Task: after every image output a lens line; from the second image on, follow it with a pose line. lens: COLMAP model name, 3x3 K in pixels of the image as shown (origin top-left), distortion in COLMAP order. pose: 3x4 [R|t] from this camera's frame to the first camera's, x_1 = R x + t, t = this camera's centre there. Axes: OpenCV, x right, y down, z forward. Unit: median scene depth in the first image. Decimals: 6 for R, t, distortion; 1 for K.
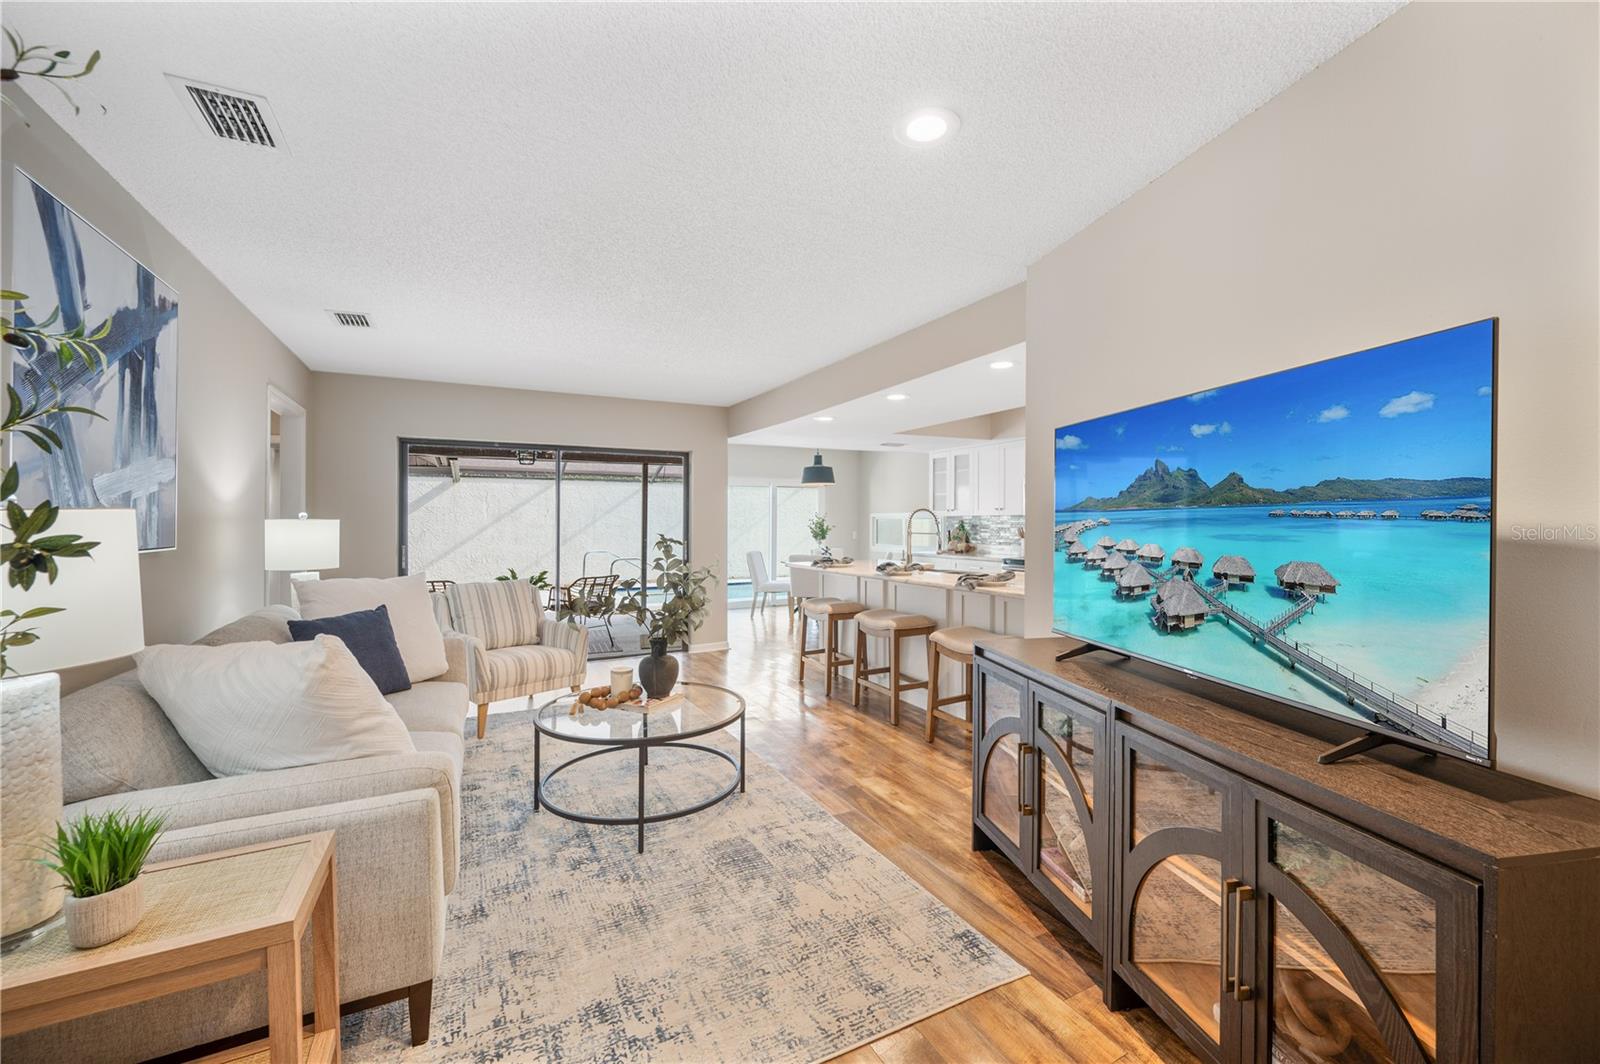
lens RADIAL K [[637.8, 0, 796.9], [0, 637.8, 526.0], [0, 0, 1]] dist [0.002324, -0.000581]
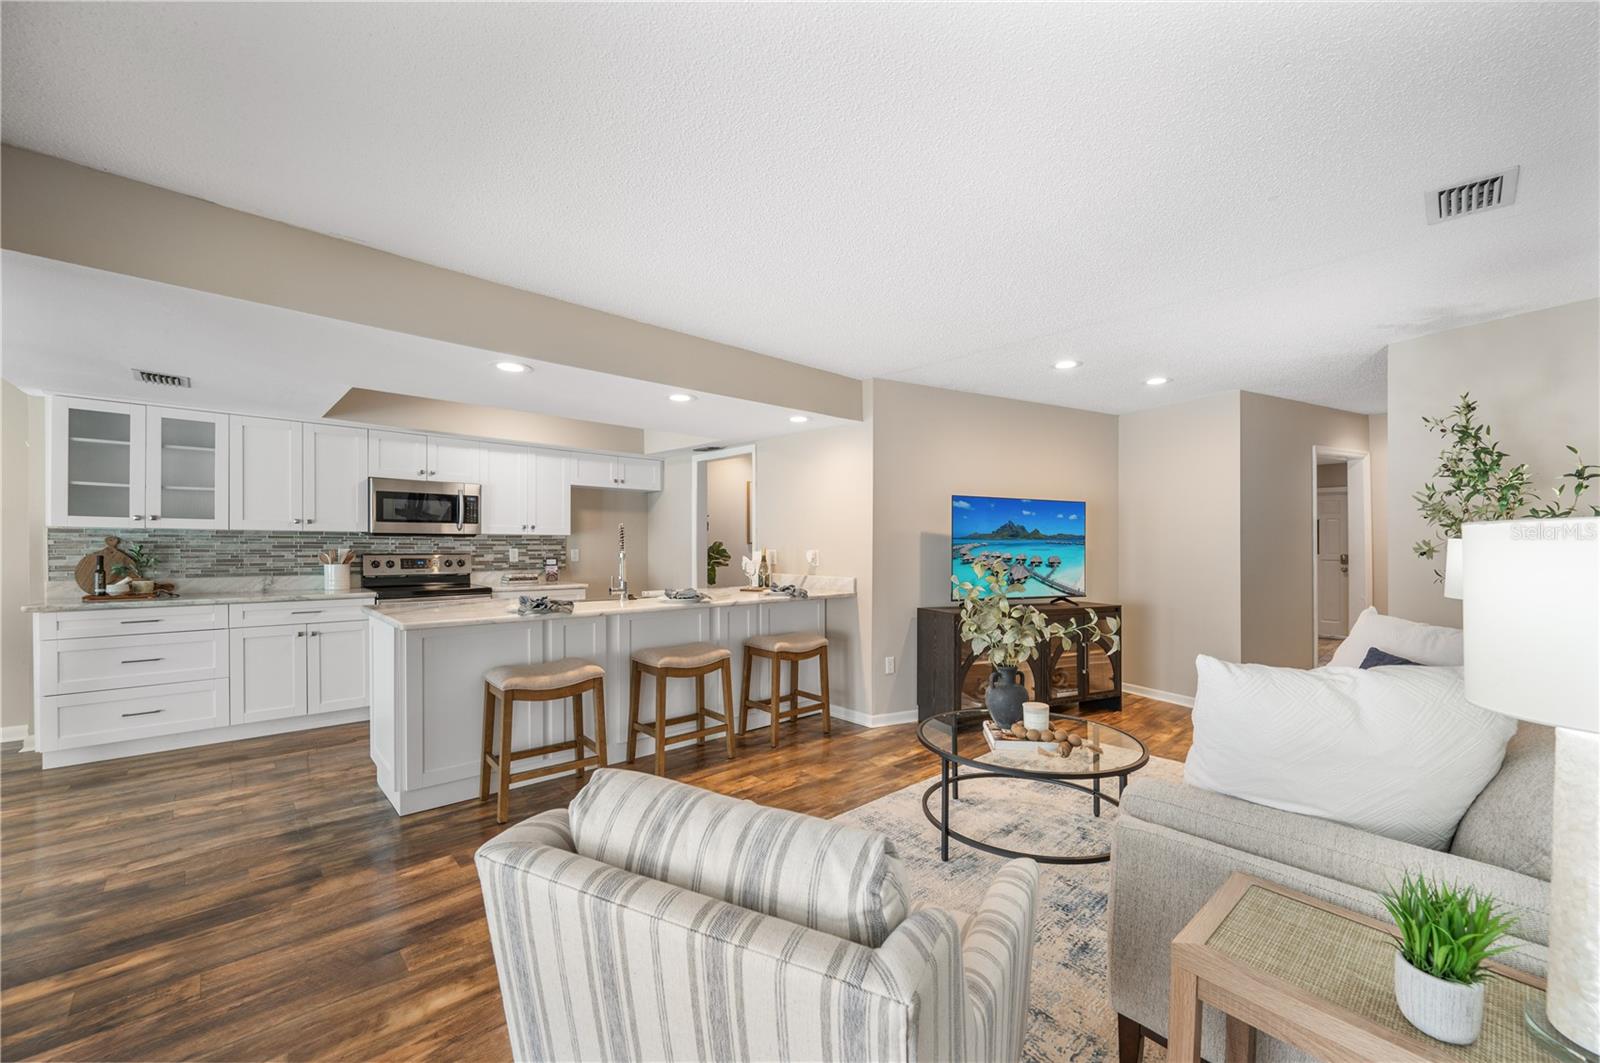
lens RADIAL K [[637.8, 0, 809.4], [0, 637.8, 539.4], [0, 0, 1]] dist [0.002324, -0.000581]
pose [[-0.273867, -0.001486, 0.961766, -1.367489], [-0.002342, 0.999997, 0.000878, -0.021686], [-0.961765, -0.002012, -0.273870, 2.001016]]
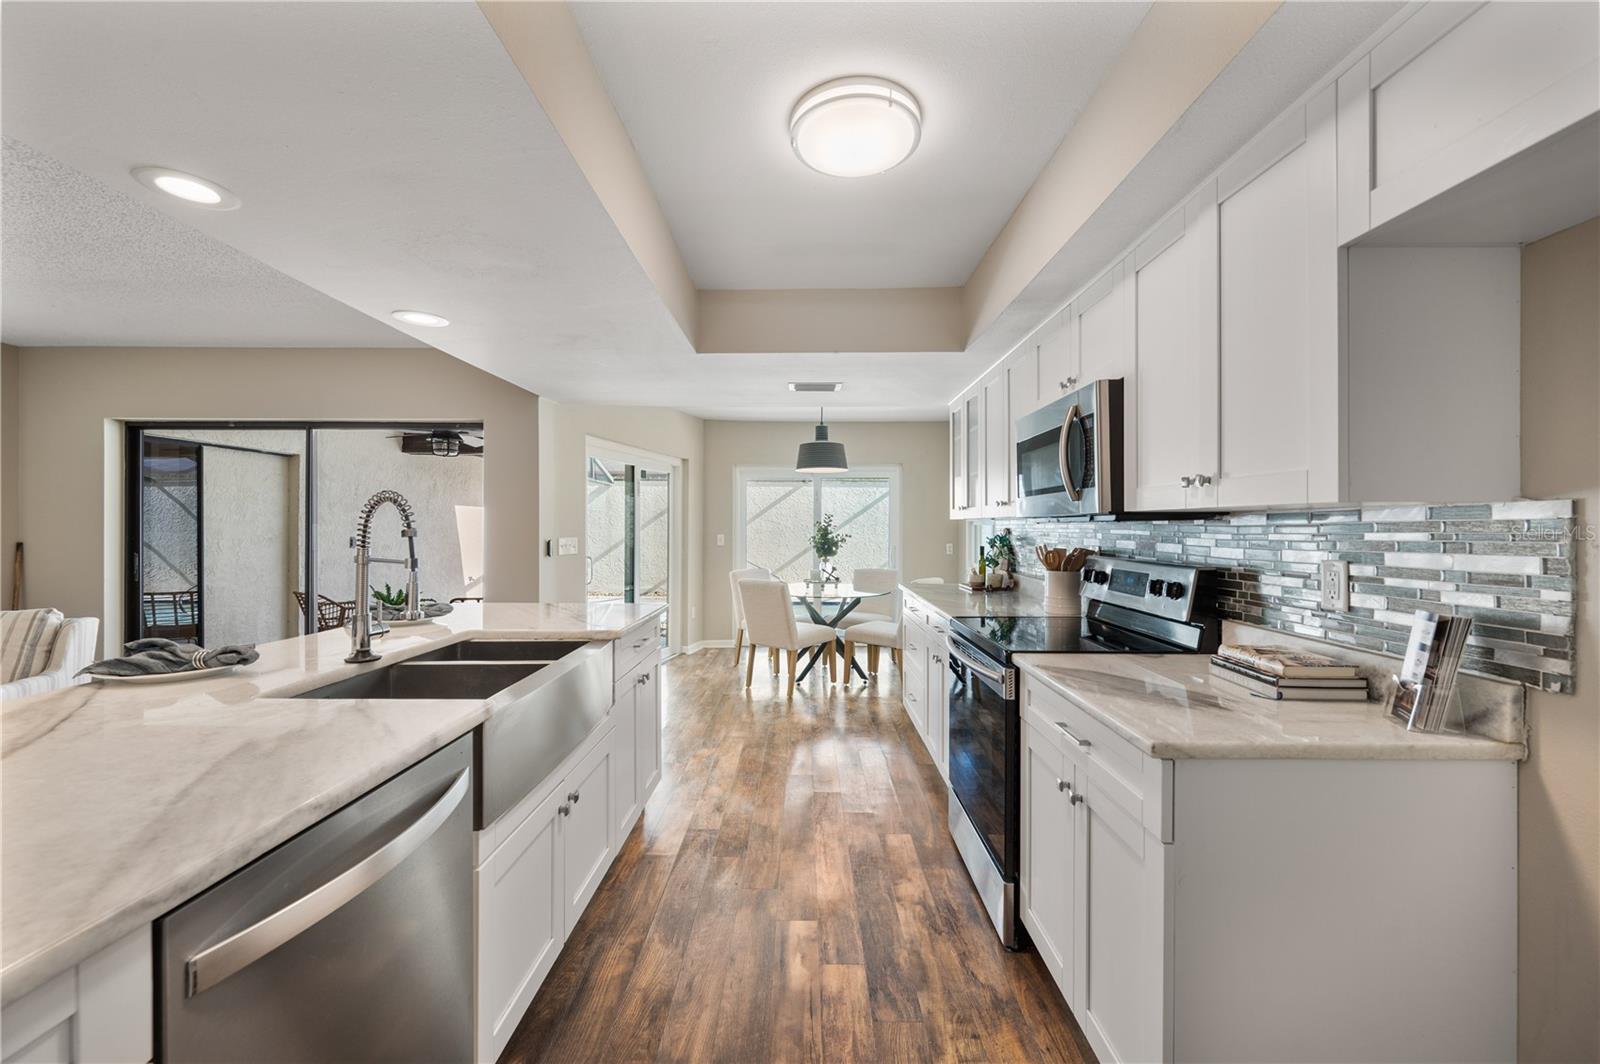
lens RADIAL K [[637.8, 0, 788.6], [0, 637.8, 527.3], [0, 0, 1]] dist [0.002324, -0.000581]
pose [[0.875489, -0.003791, -0.483222, 1.210013], [0.002760, 0.999992, -0.002844, -0.015141], [0.483229, 0.001156, 0.875493, 1.558978]]
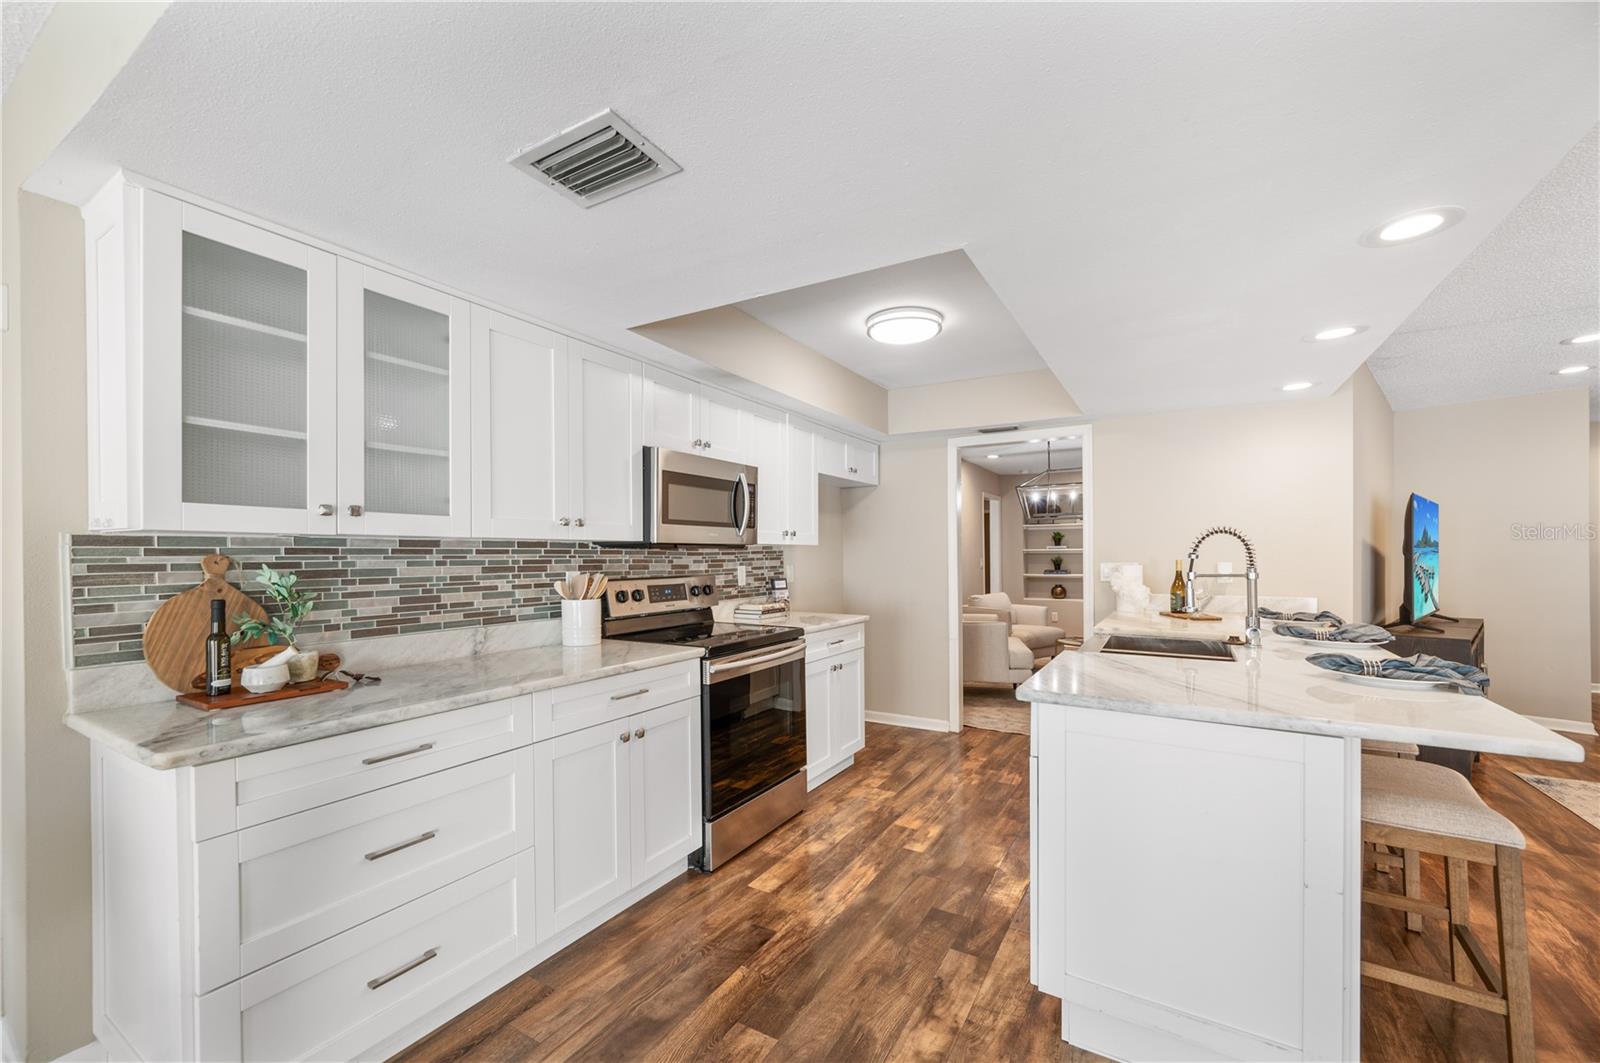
lens RADIAL K [[637.8, 0, 803.2], [0, 637.8, 556.7], [0, 0, 1]] dist [0.002324, -0.000581]
pose [[-0.527014, -0.009332, 0.849805, -0.141077], [0.004568, 0.999894, 0.013813, -0.027483], [-0.849844, 0.011161, -0.526915, 3.192748]]
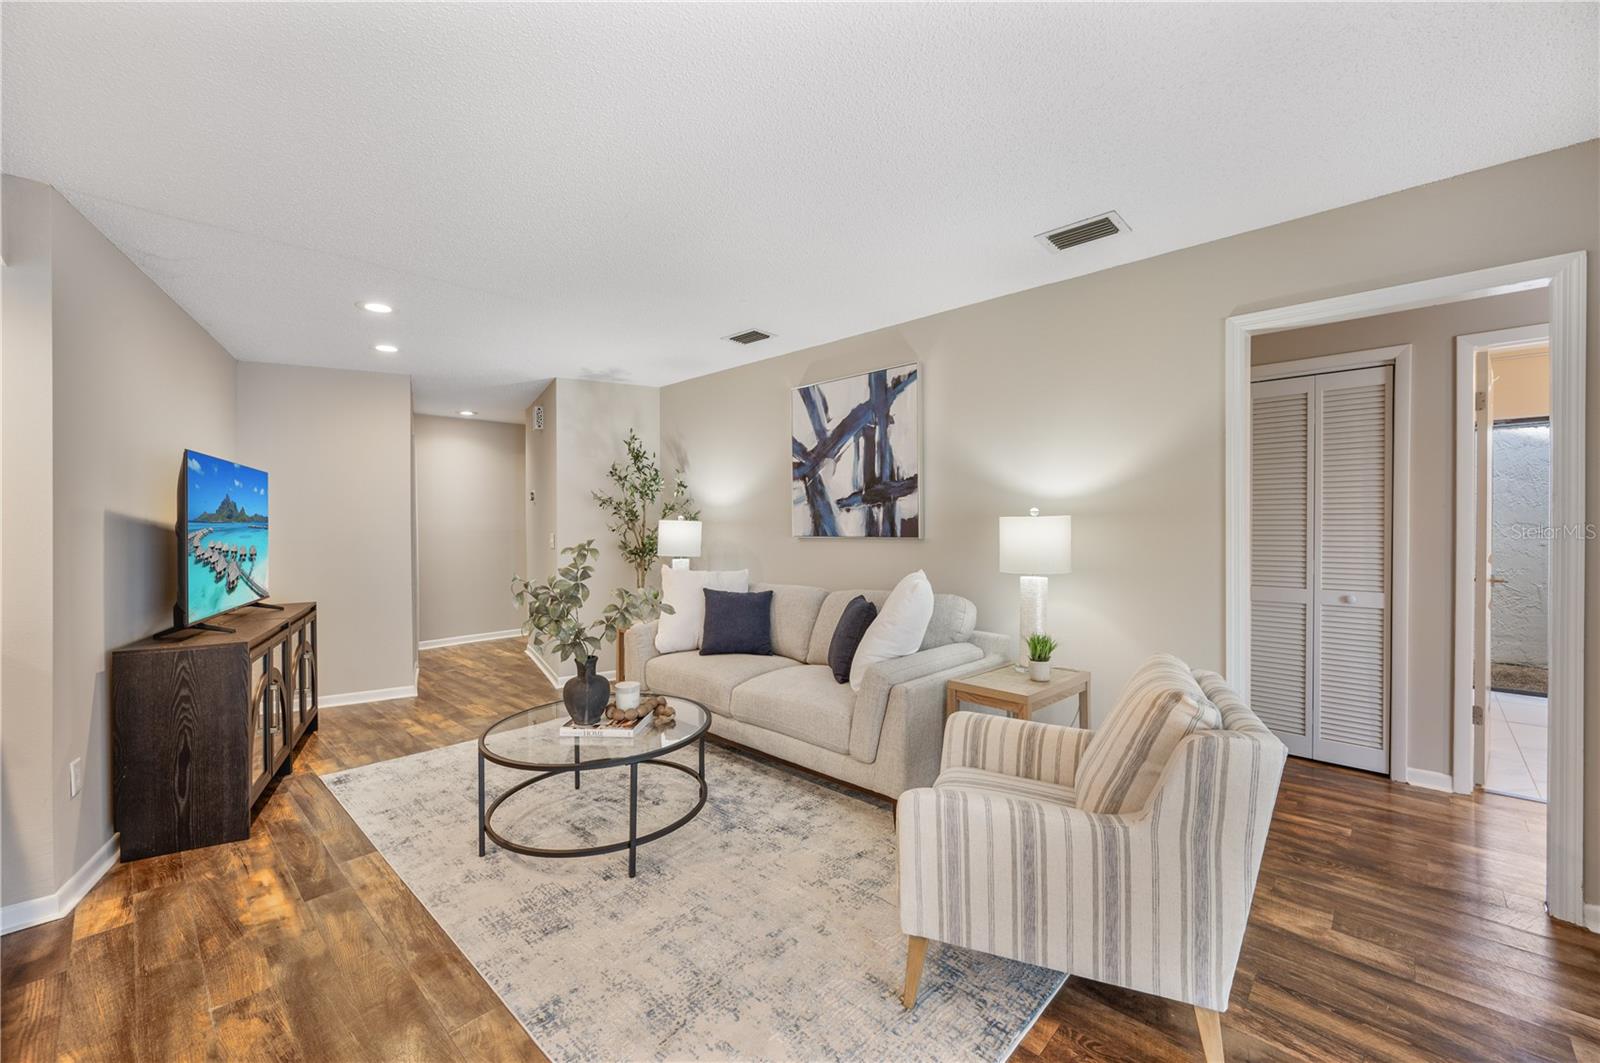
lens RADIAL K [[637.8, 0, 793.1], [0, 637.8, 520.0], [0, 0, 1]] dist [0.002324, -0.000581]
pose [[-0.947050, -0.000386, -0.321086, -0.265743], [-0.000277, 1.000000, -0.000384, -0.026762], [0.321086, -0.000275, -0.947050, 2.513686]]
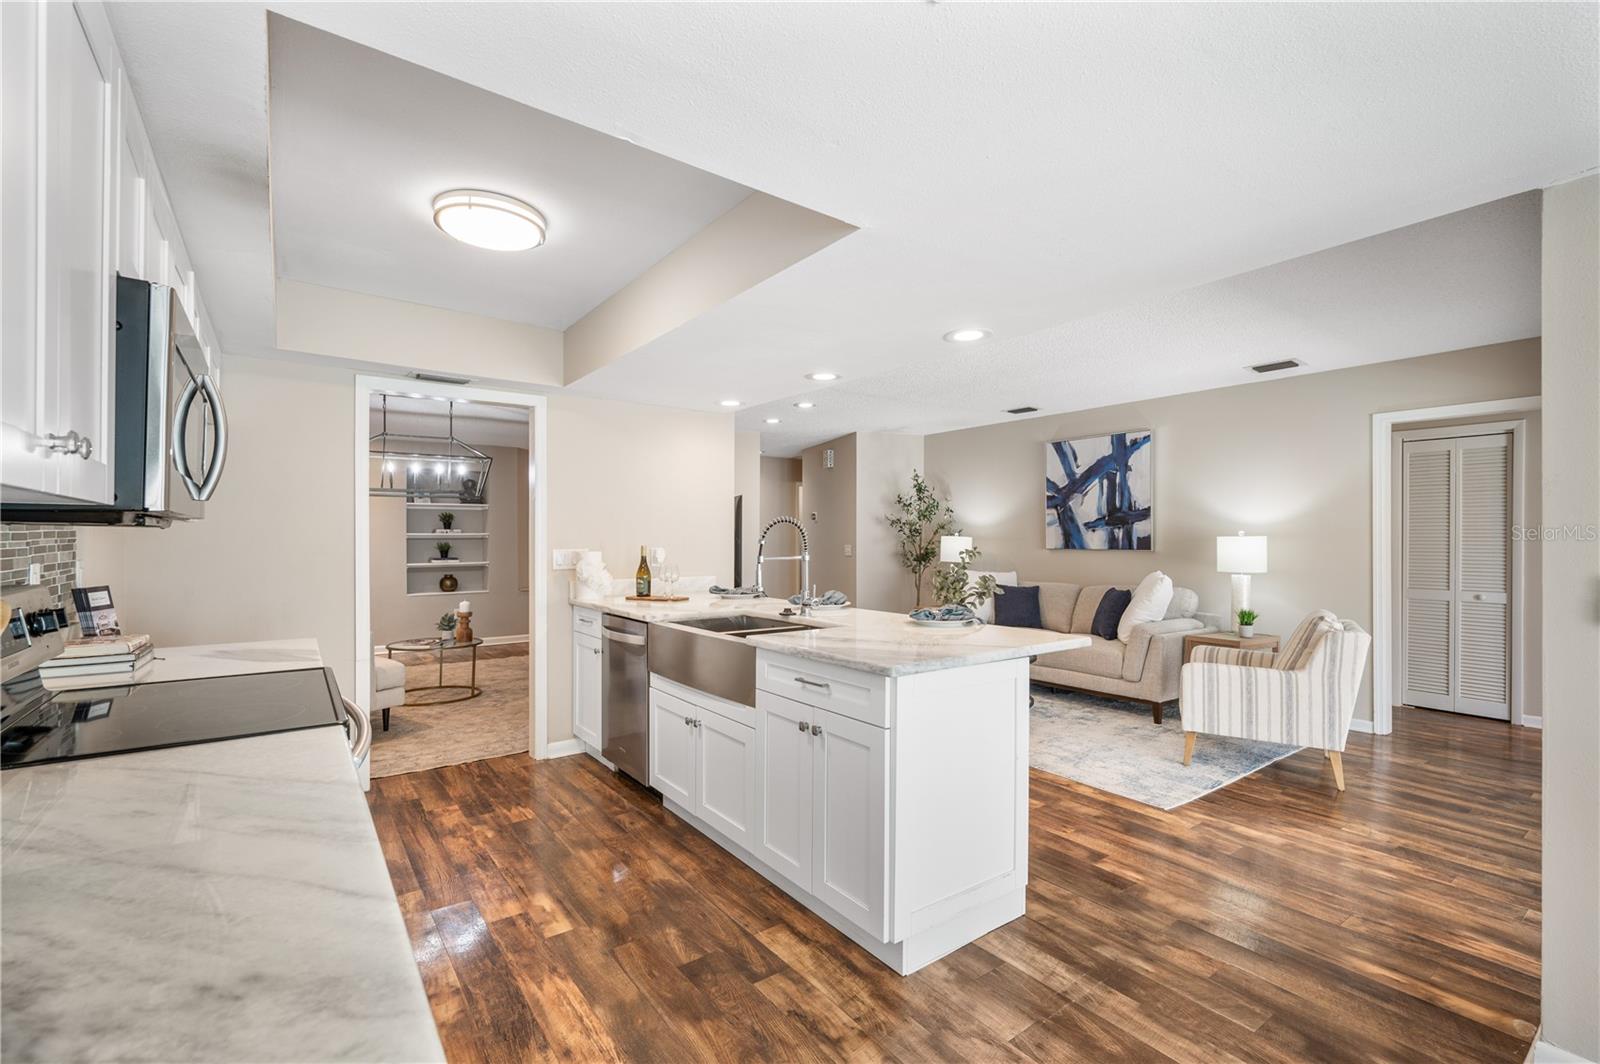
lens RADIAL K [[700.2, 0, 802.4], [0, 700.2, 525.1], [0, 0, 1]] dist [-0.002232, 0.000516]
pose [[-0.986969, -0.012783, -0.160399, 0.605323], [-0.010749, 0.999851, -0.013540, -0.025902], [0.160548, -0.011640, -0.986959, 3.433589]]
